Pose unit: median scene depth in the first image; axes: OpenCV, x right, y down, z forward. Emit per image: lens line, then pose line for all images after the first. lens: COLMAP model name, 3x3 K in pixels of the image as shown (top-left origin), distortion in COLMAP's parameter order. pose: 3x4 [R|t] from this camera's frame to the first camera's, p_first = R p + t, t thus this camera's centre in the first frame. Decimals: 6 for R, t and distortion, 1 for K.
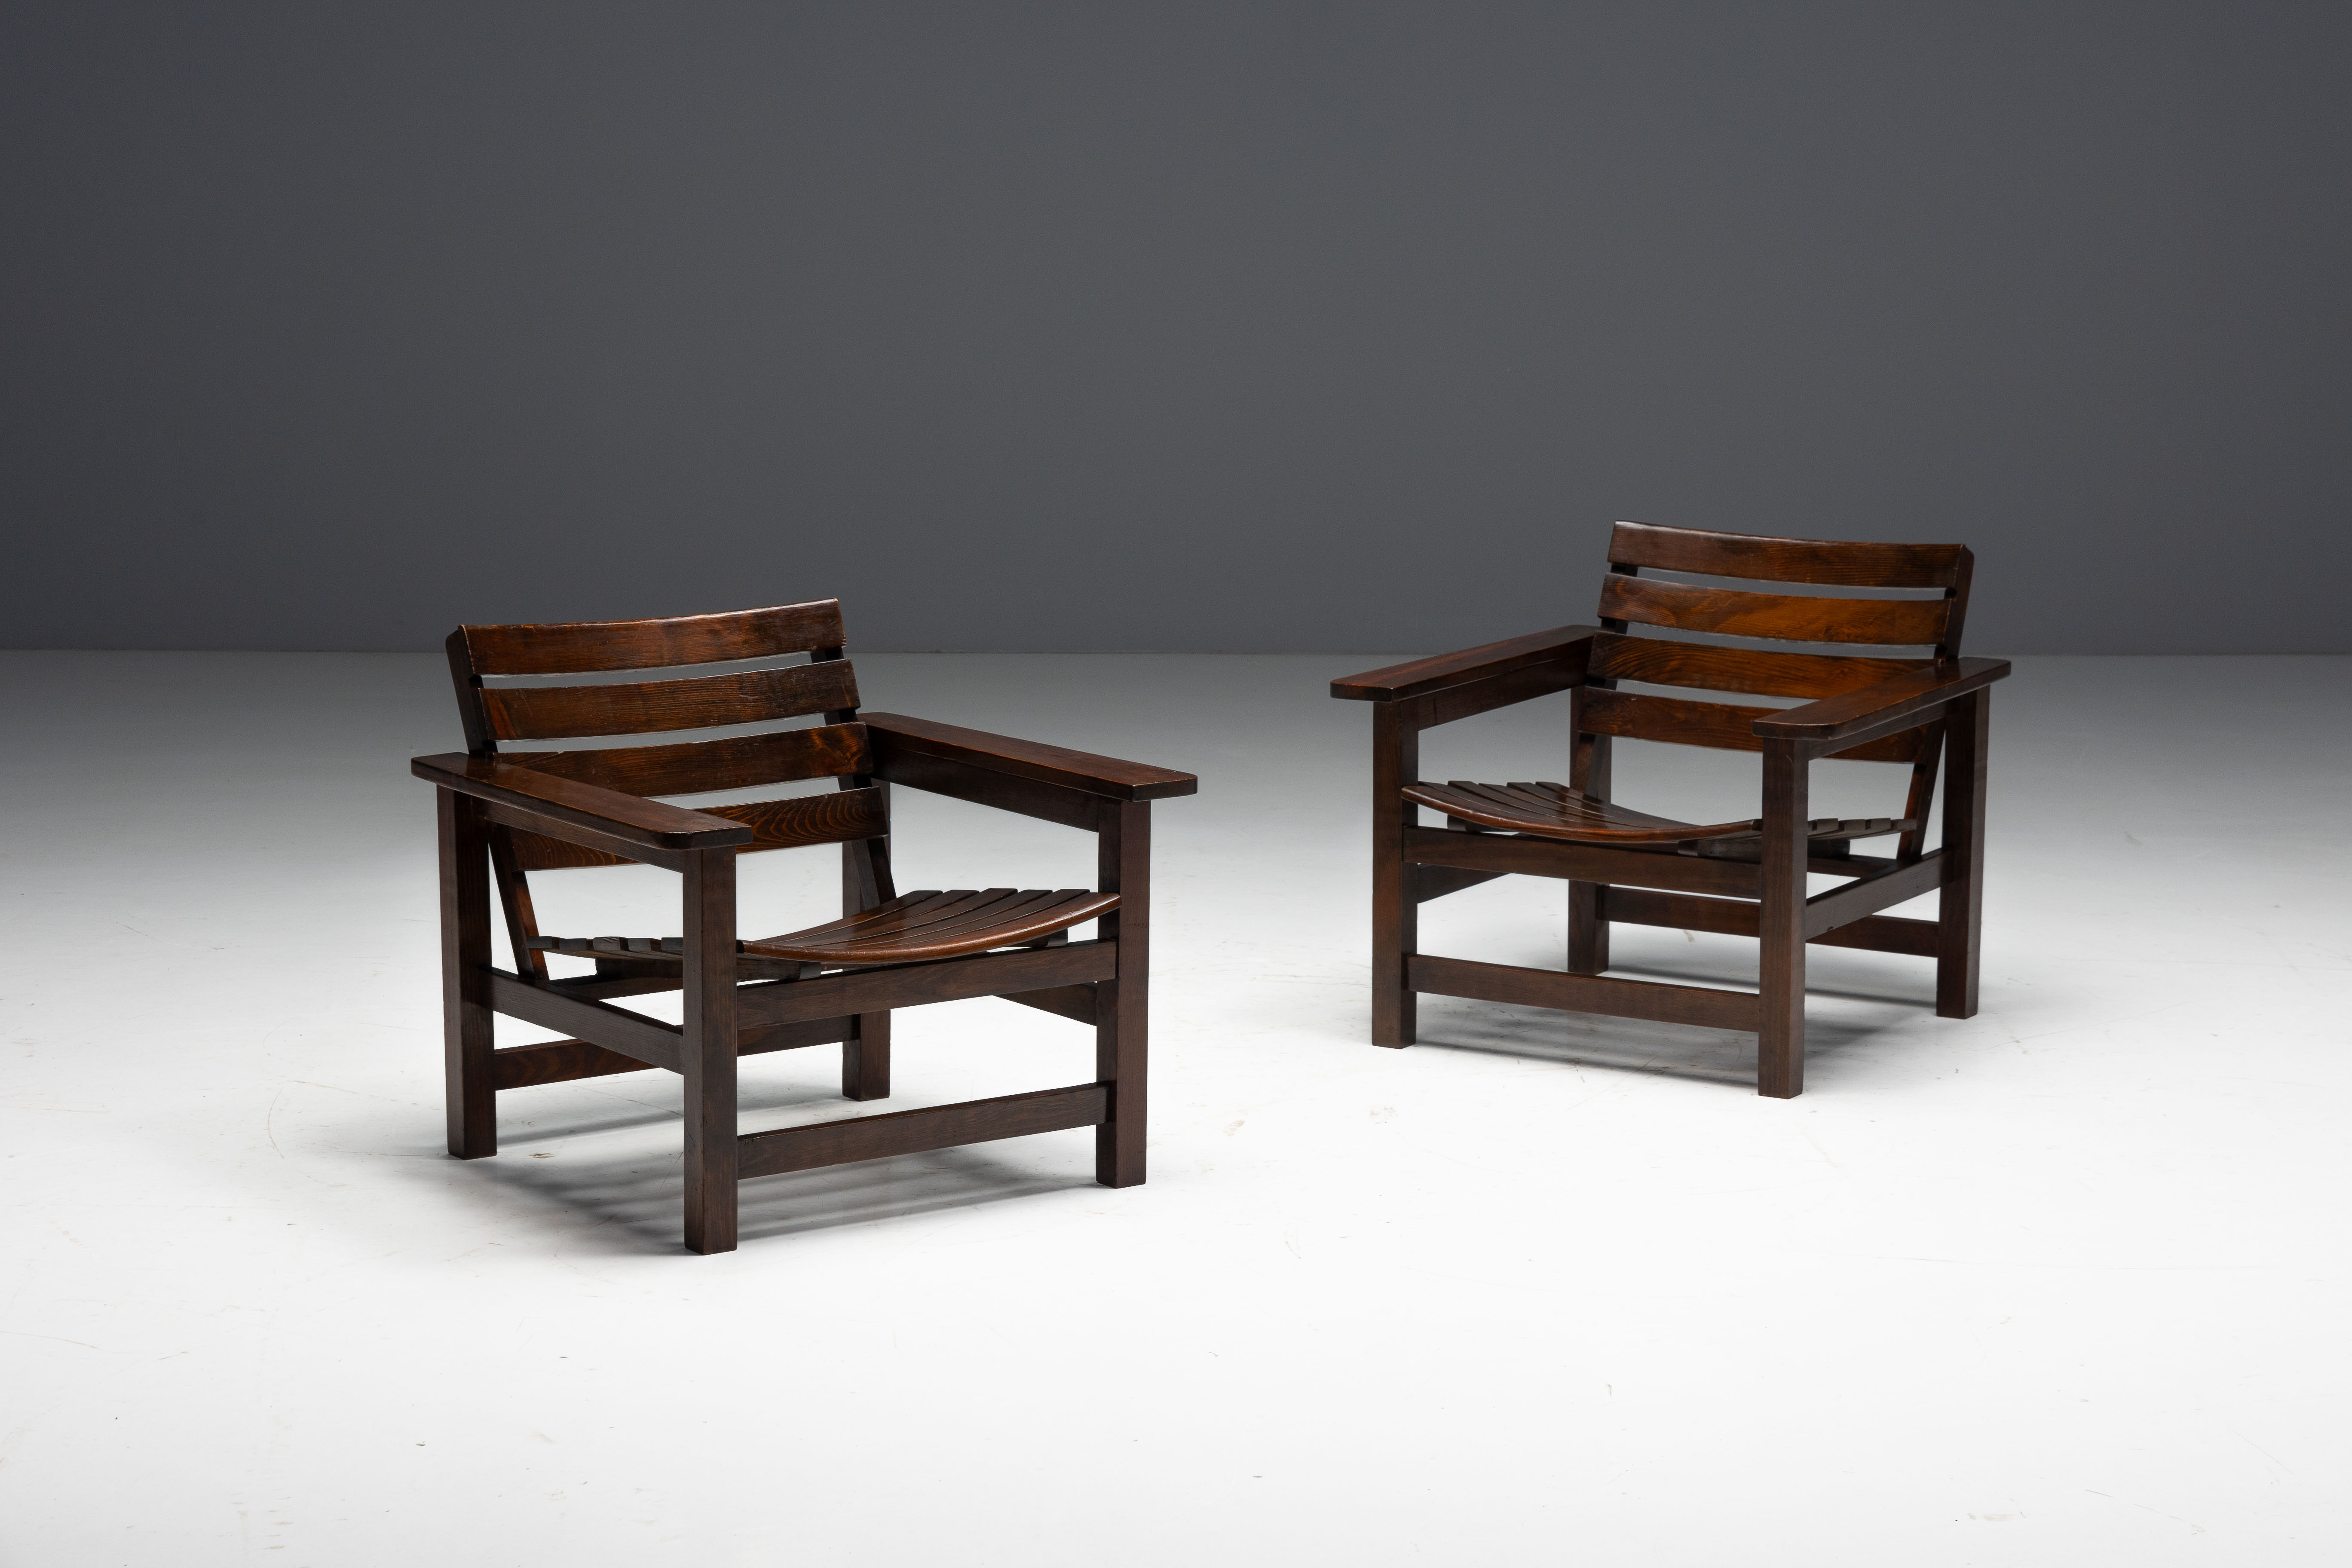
lens RADIAL K [[5388.1, 0, 1173.8], [0, 5388.1, 787.5], [0, 0, 1]] dist [-0.152549, 0.000000]
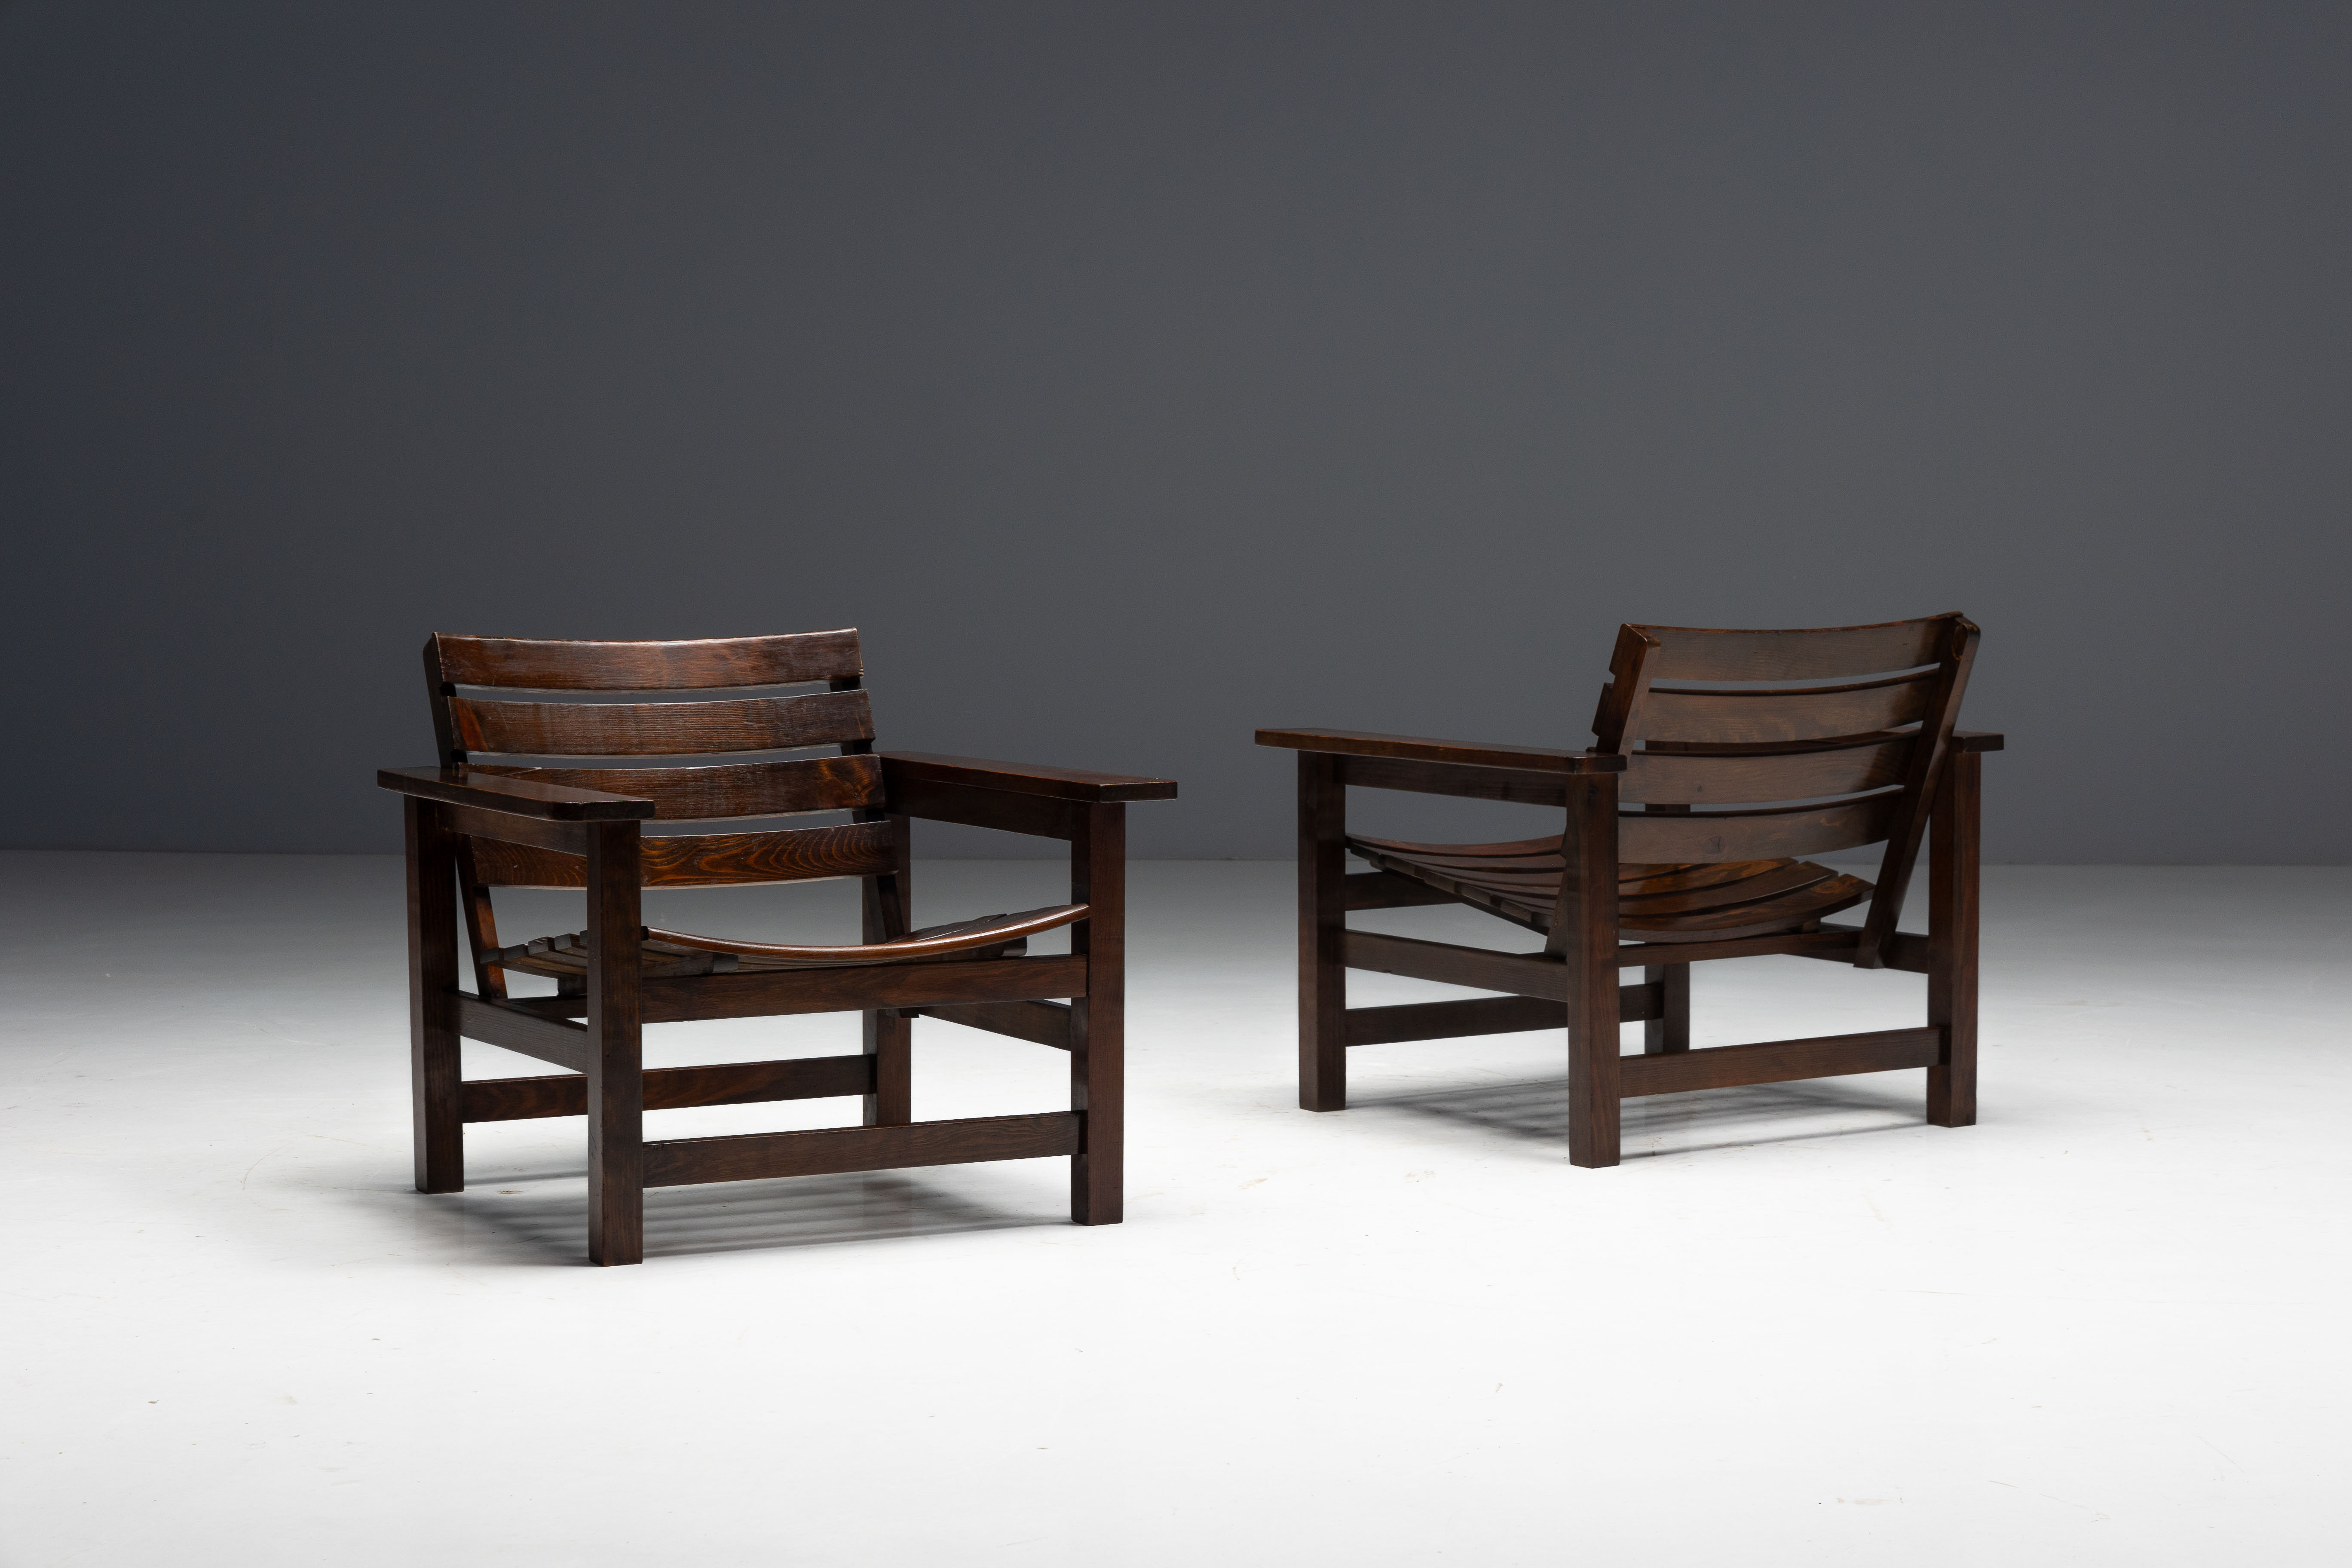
lens RADIAL K [[4814.7, 0, 1176.3], [0, 4814.7, 771.3], [0, 0, 1]] dist [-0.076311, 0.000000]
pose [[0.990085, 0.000216, -0.140472, 0.119362], [-0.013894, 0.995245, -0.096403, 0.075317], [0.139783, 0.097399, 0.985380, 0.173897]]
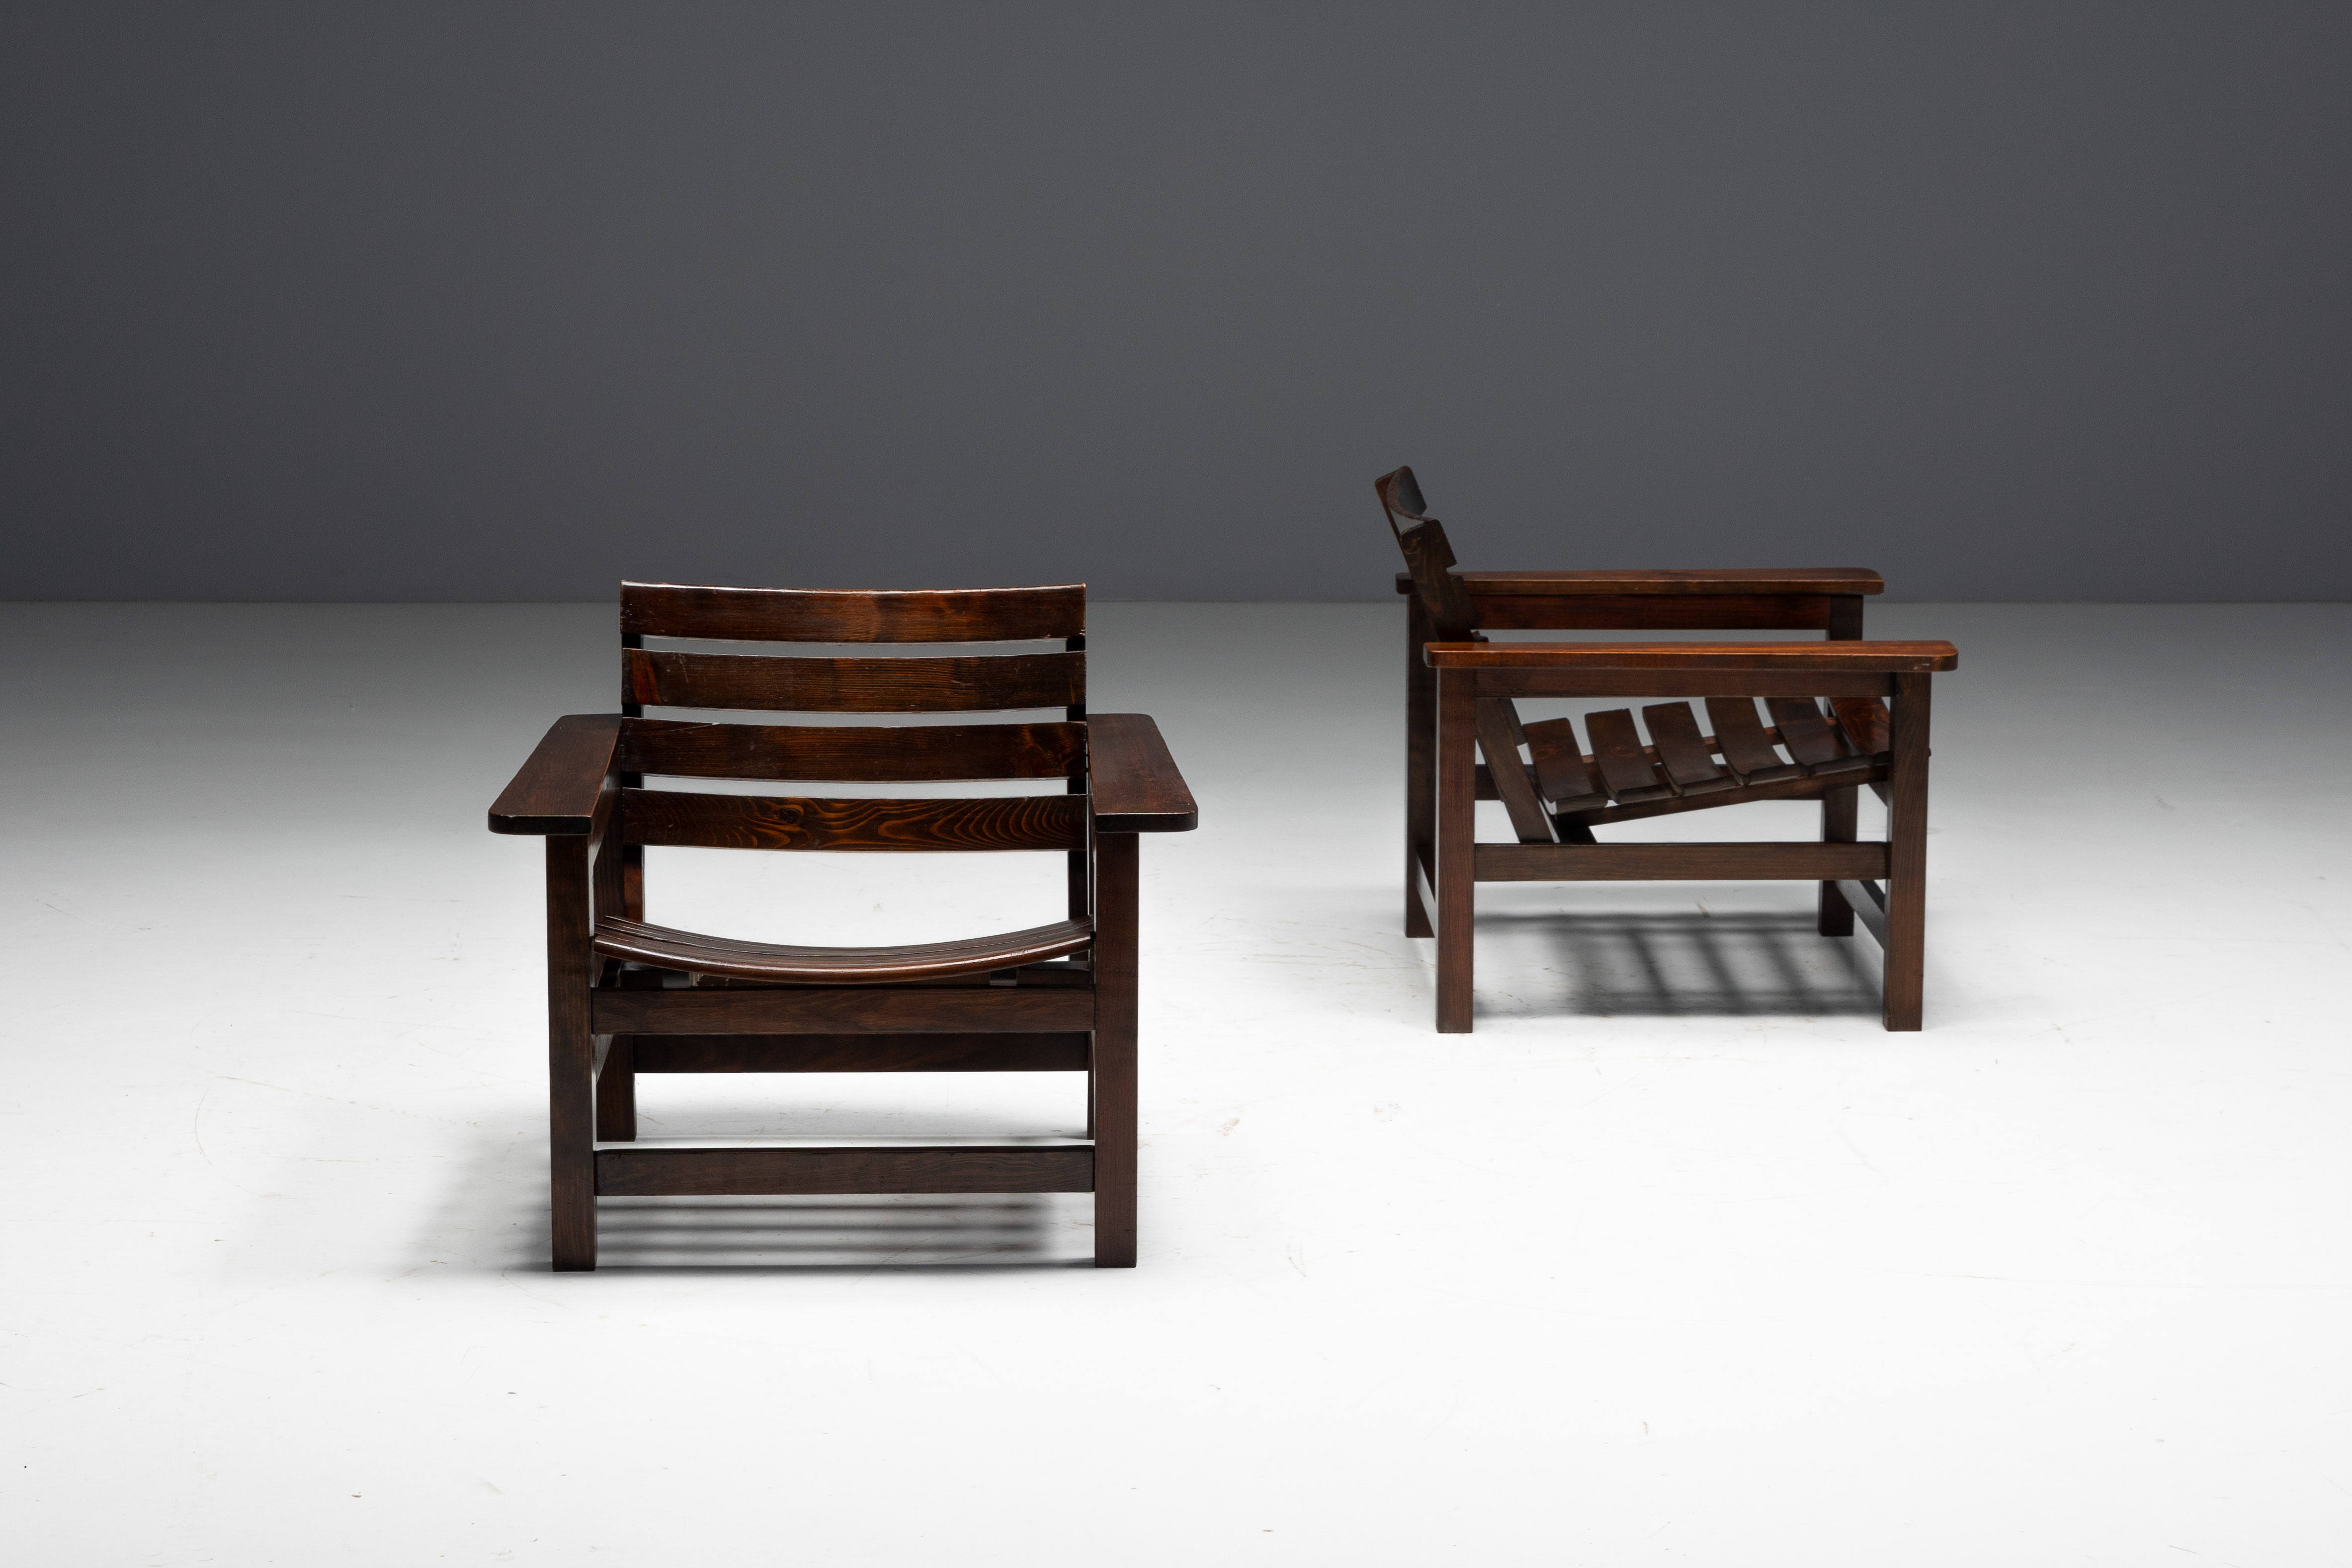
lens RADIAL K [[4814.5, 0, 1179.0], [0, 4814.5, 789.5], [0, 0, 1]] dist [-0.076311, 0.000000]
pose [[0.824383, 0.089245, -0.558952, 0.426182], [-0.085229, 0.995805, 0.033293, -0.030211], [0.559579, 0.020193, 0.828531, 0.351613]]
